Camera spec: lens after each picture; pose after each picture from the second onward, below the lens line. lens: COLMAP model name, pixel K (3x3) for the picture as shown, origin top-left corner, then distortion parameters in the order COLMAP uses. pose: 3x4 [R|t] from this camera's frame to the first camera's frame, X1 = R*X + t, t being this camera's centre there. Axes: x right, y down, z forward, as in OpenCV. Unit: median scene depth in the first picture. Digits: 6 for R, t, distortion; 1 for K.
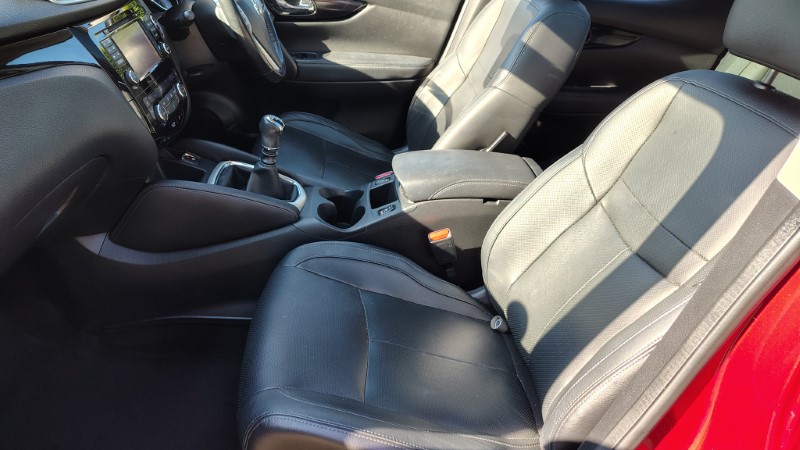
lens RADIAL K [[560.3, 0, 398.5], [0, 560.3, 223.3], [0, 0, 1]] dist [0.042504, -0.039565]
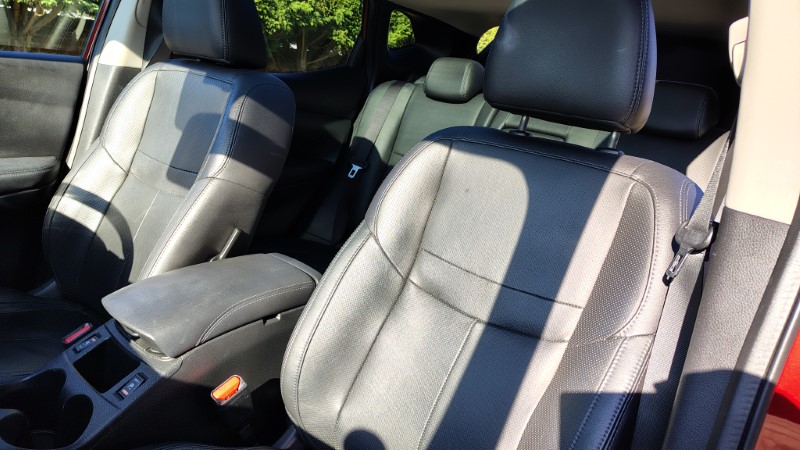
lens RADIAL K [[560.3, 0, 398.5], [0, 560.3, 223.3], [0, 0, 1]] dist [0.042504, -0.039565]
pose [[0.722891, -0.213014, 0.657308, -0.129757], [0.299102, 0.954016, -0.019777, -0.066627], [-0.622870, 0.210899, 0.753362, 0.195820]]
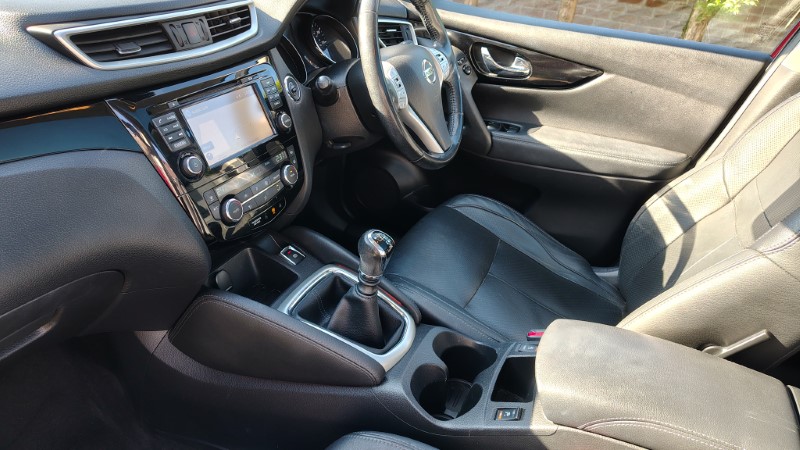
lens RADIAL K [[560.3, 0, 398.5], [0, 560.3, 223.3], [0, 0, 1]] dist [0.042504, -0.039565]
pose [[0.881054, 0.216661, -0.420479, 0.061894], [-0.234672, 0.972032, 0.009139, -0.144701], [0.410699, 0.090622, 0.907256, 0.247136]]
